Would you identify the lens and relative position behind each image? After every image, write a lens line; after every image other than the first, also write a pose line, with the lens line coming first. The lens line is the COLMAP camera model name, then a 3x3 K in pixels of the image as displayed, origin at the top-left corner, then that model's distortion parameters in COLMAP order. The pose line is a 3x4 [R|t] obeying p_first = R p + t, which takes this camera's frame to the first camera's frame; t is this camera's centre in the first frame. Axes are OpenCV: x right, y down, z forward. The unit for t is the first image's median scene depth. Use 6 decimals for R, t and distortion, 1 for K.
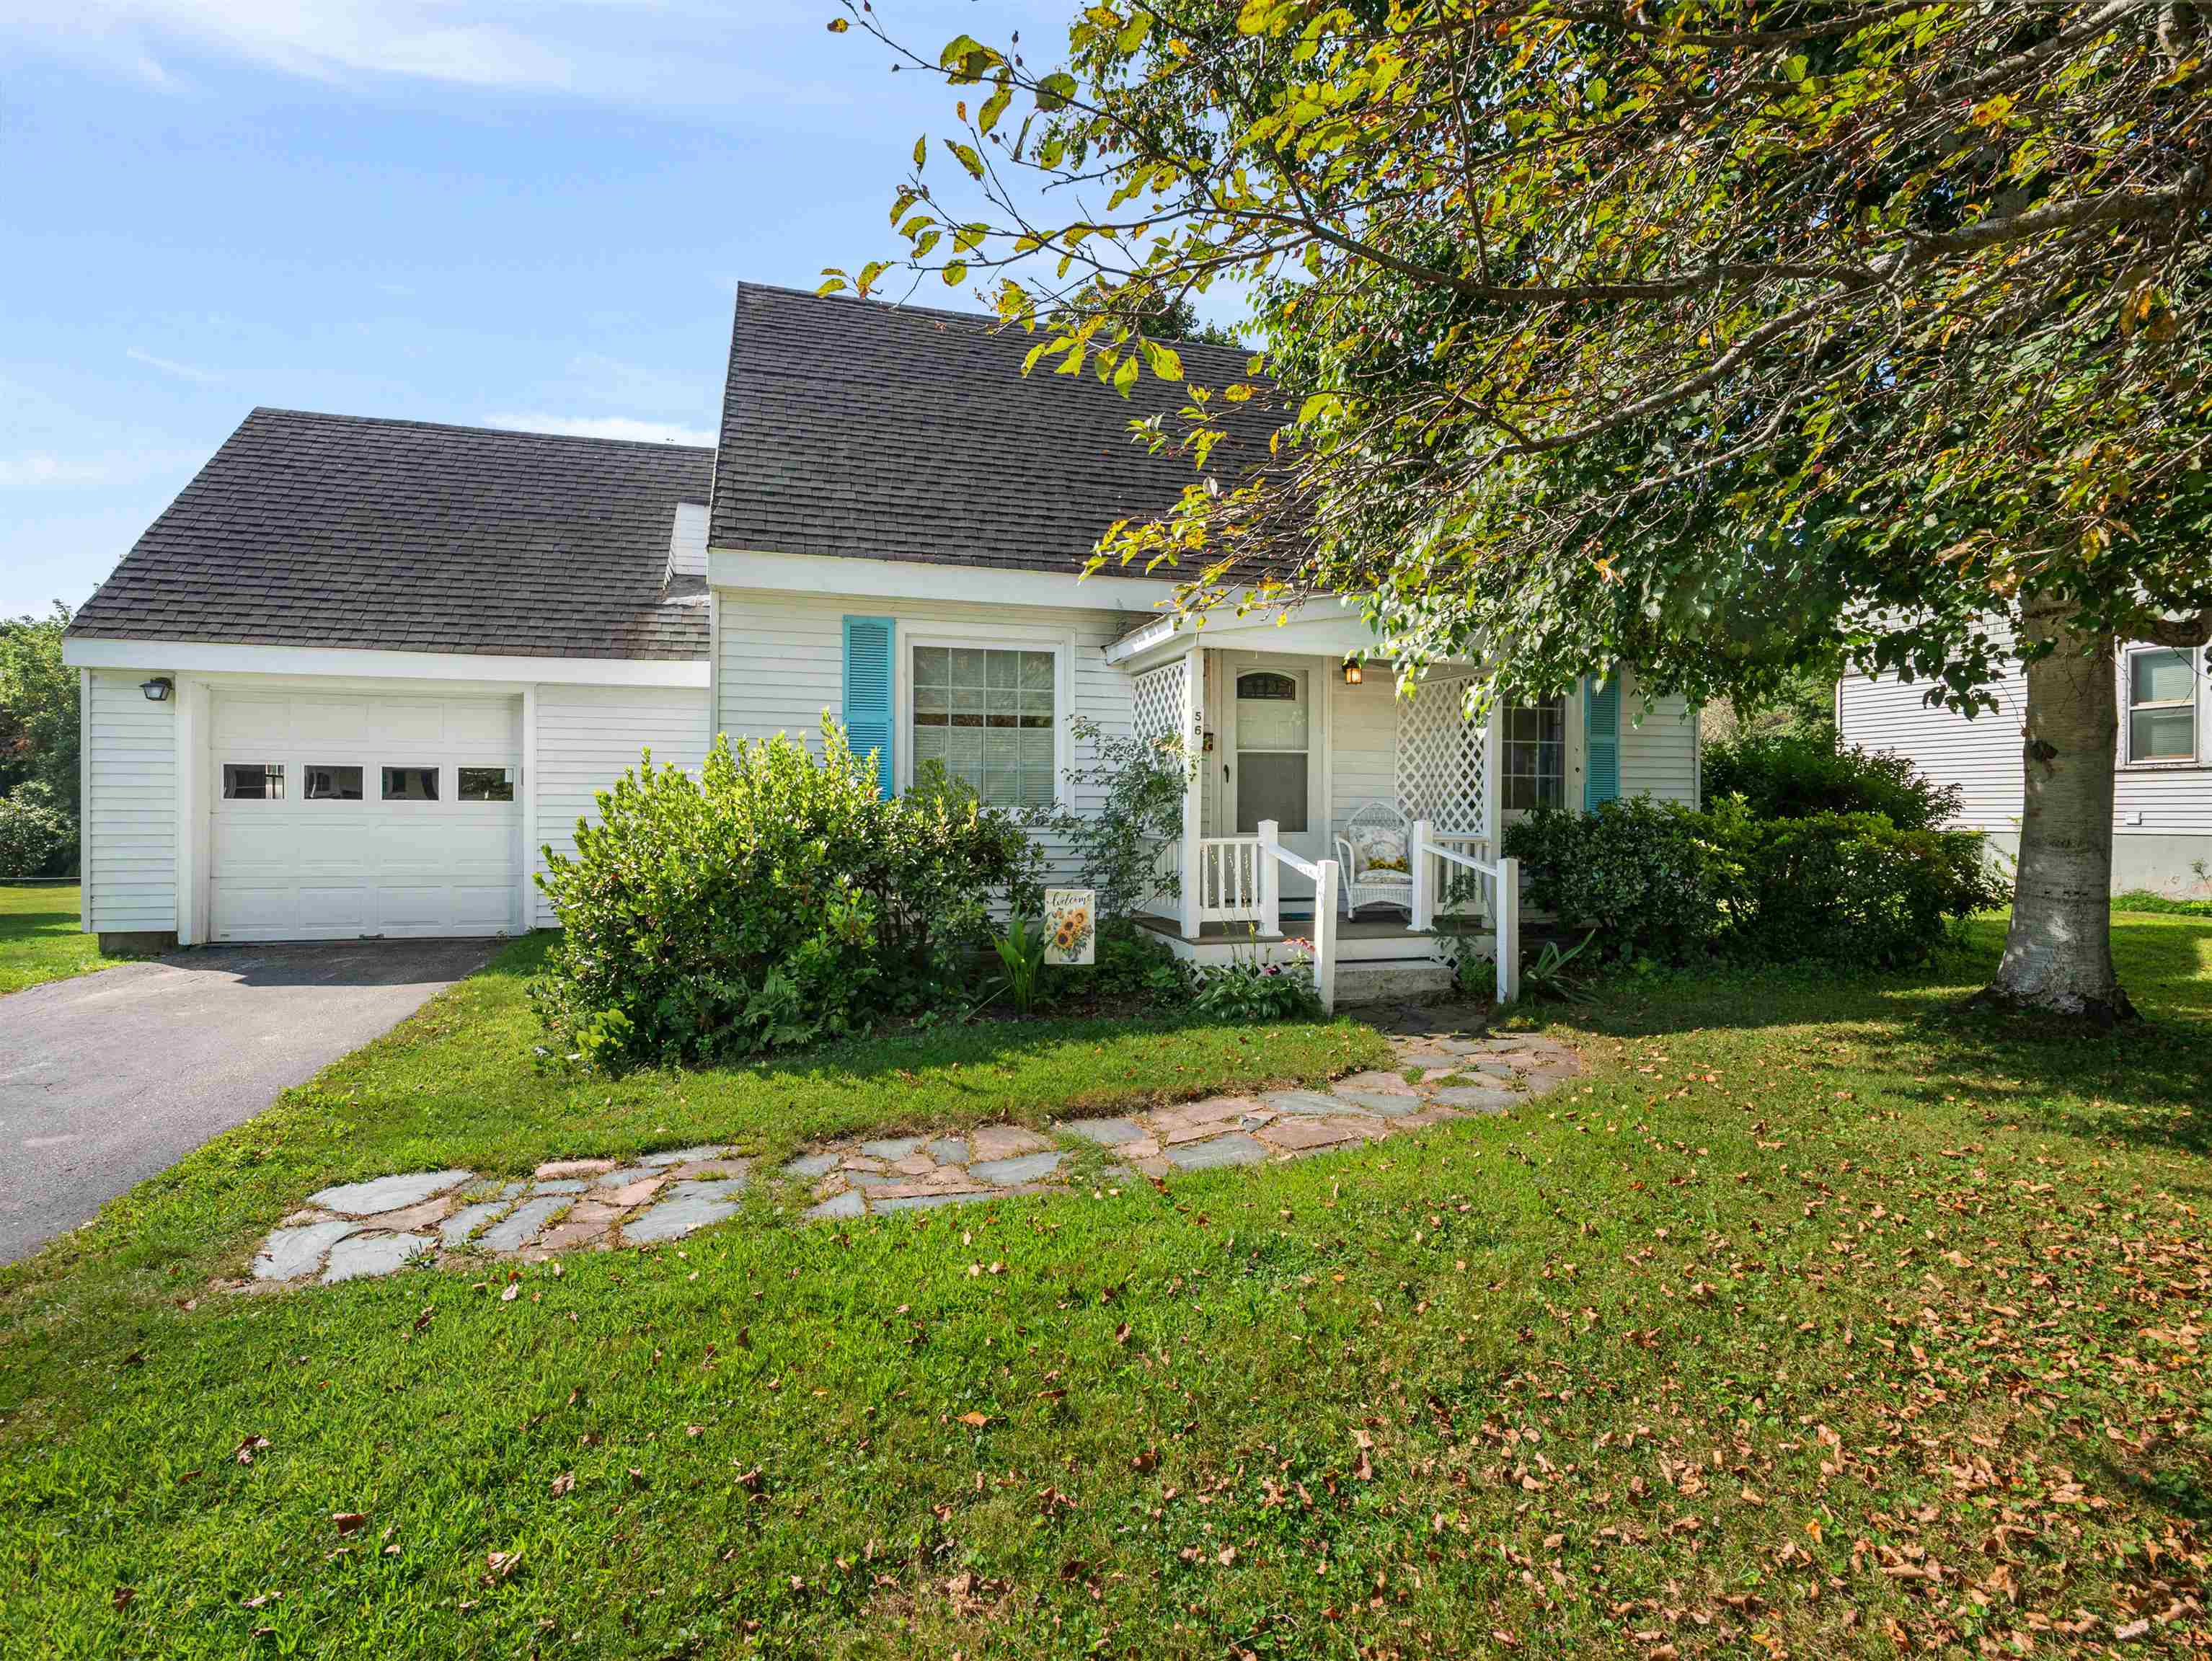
lens RADIAL K [[1093.6, 0, 1084.4], [0, 1093.6, 827.6], [0, 0, 1]] dist [0.001284, 0.000918]
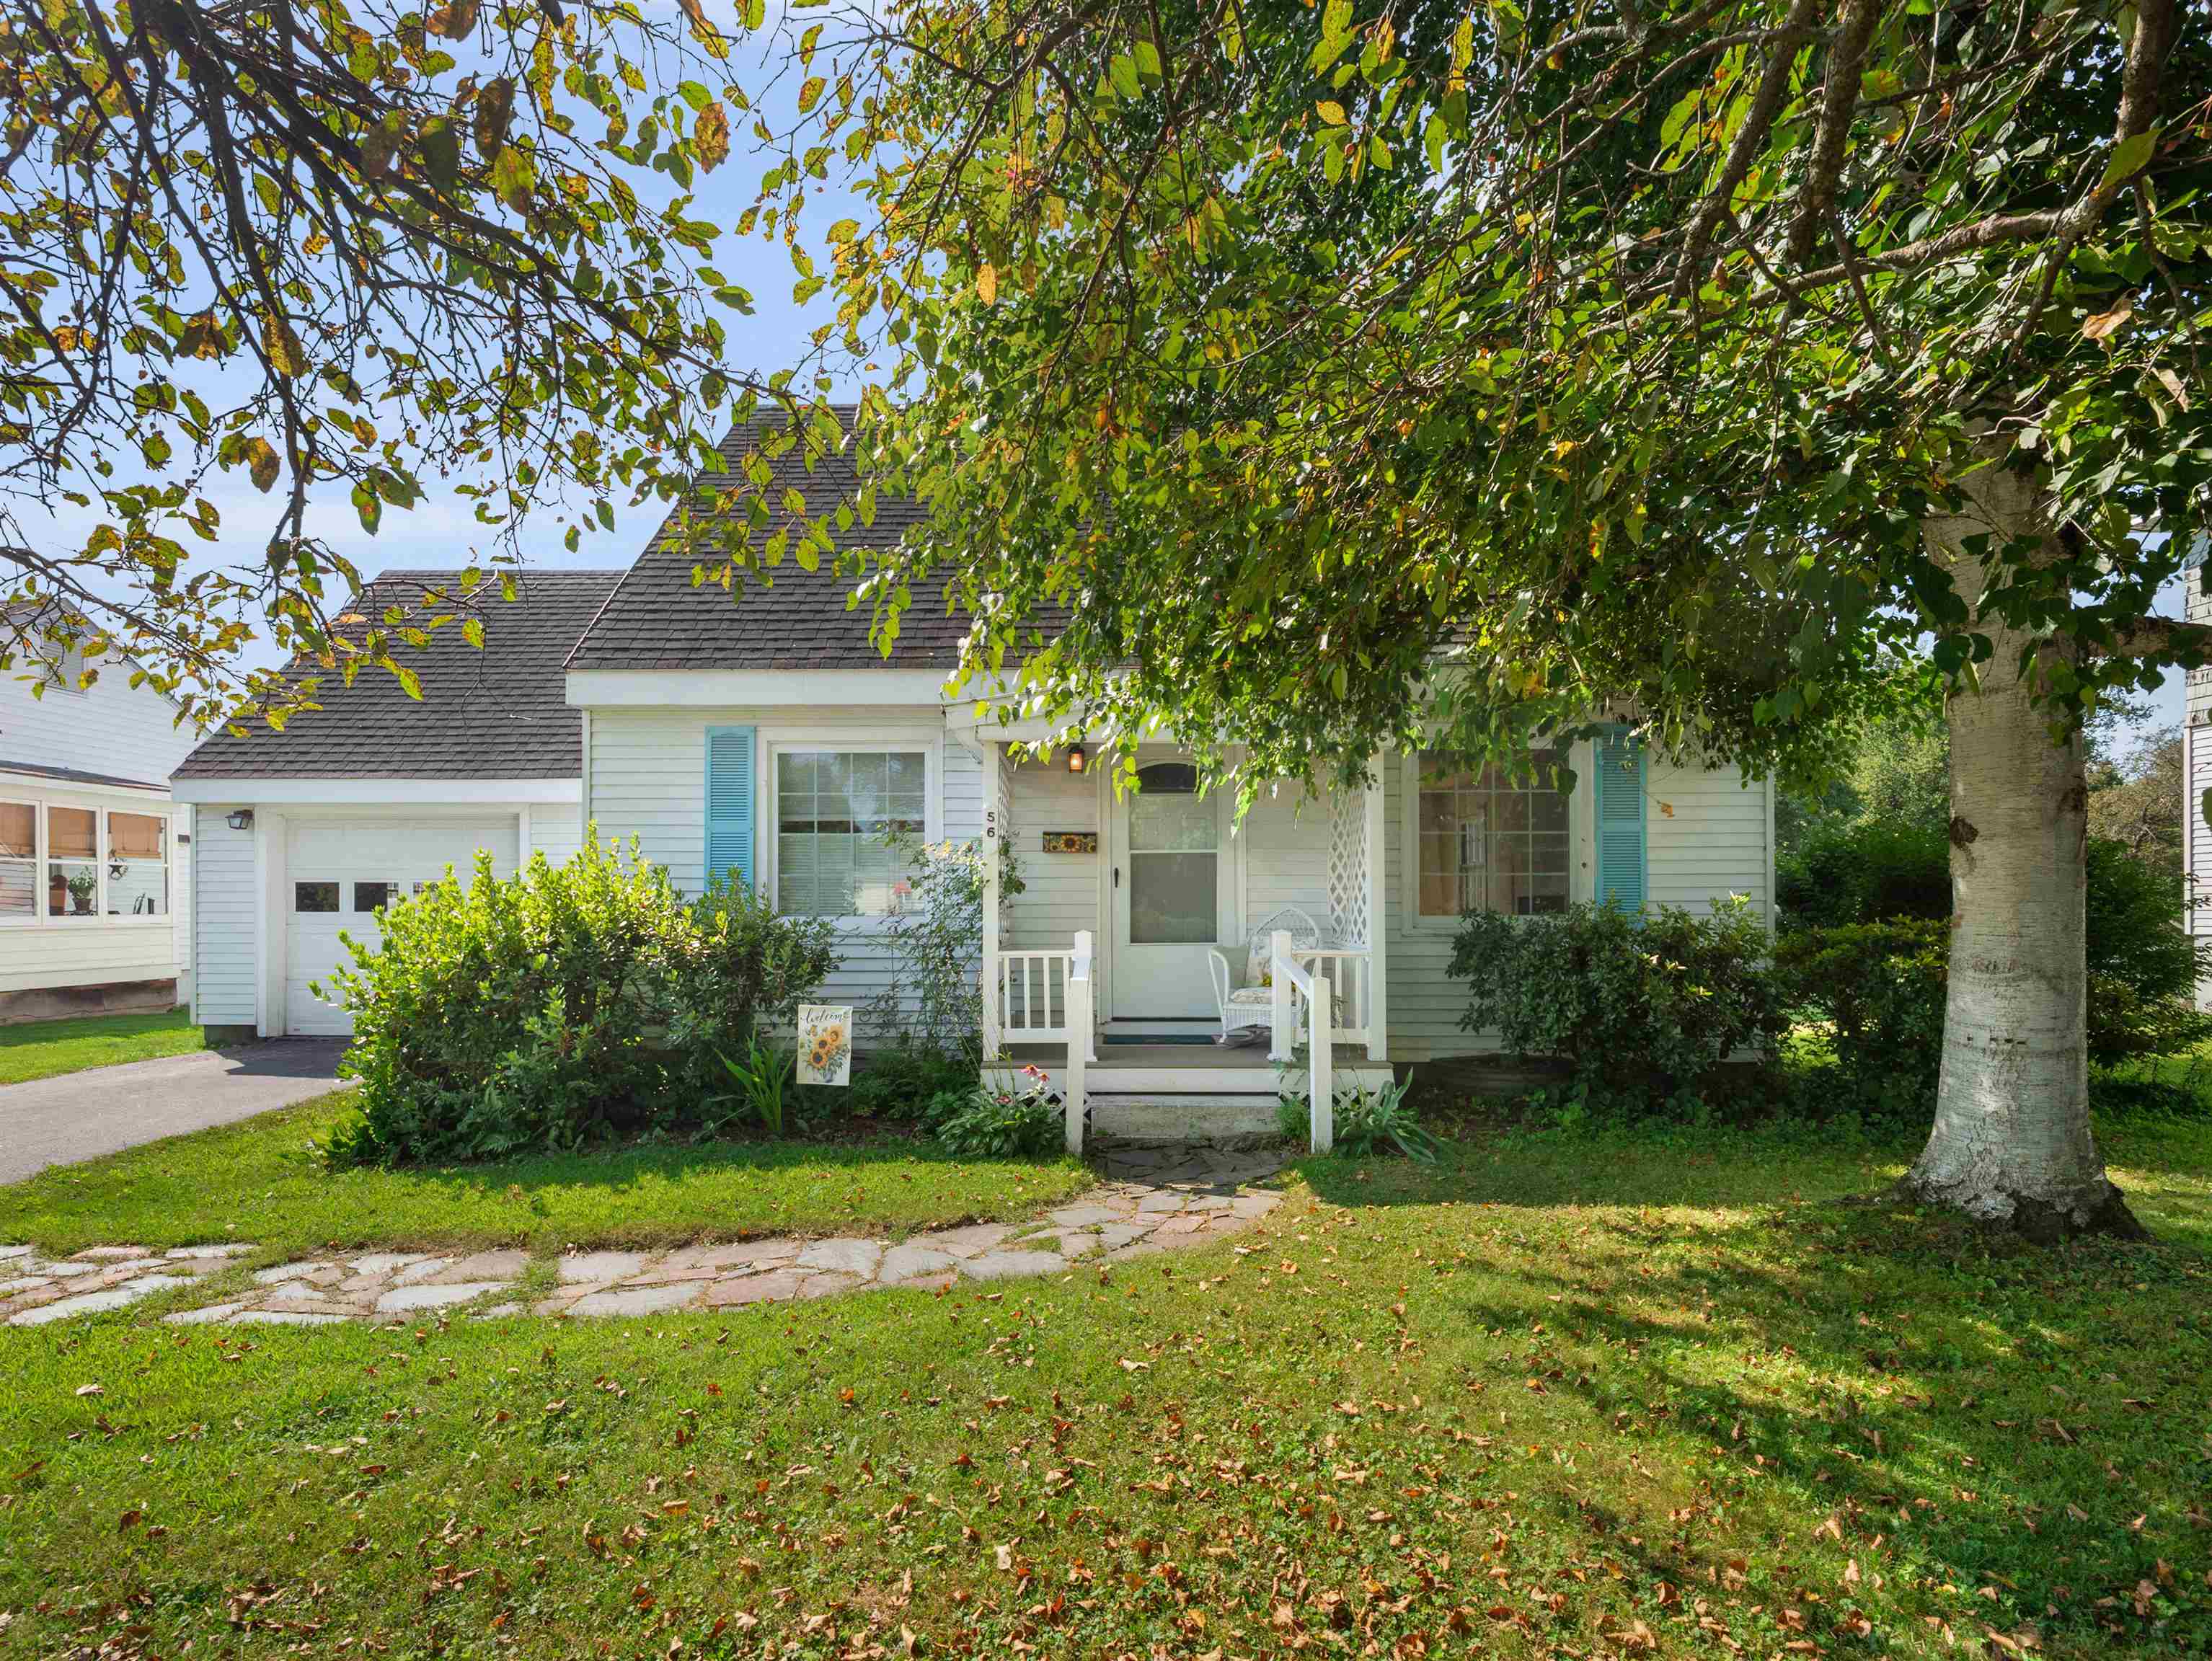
lens RADIAL K [[1141.2, 0, 1103.6], [0, 1141.2, 893.5], [0, 0, 1]] dist [-0.038758, 0.000357]
pose [[0.963019, -0.010203, -0.269239, 0.406797], [0.000868, 0.999395, -0.034768, -0.004112], [0.269431, 0.033249, 0.962446, 0.102431]]
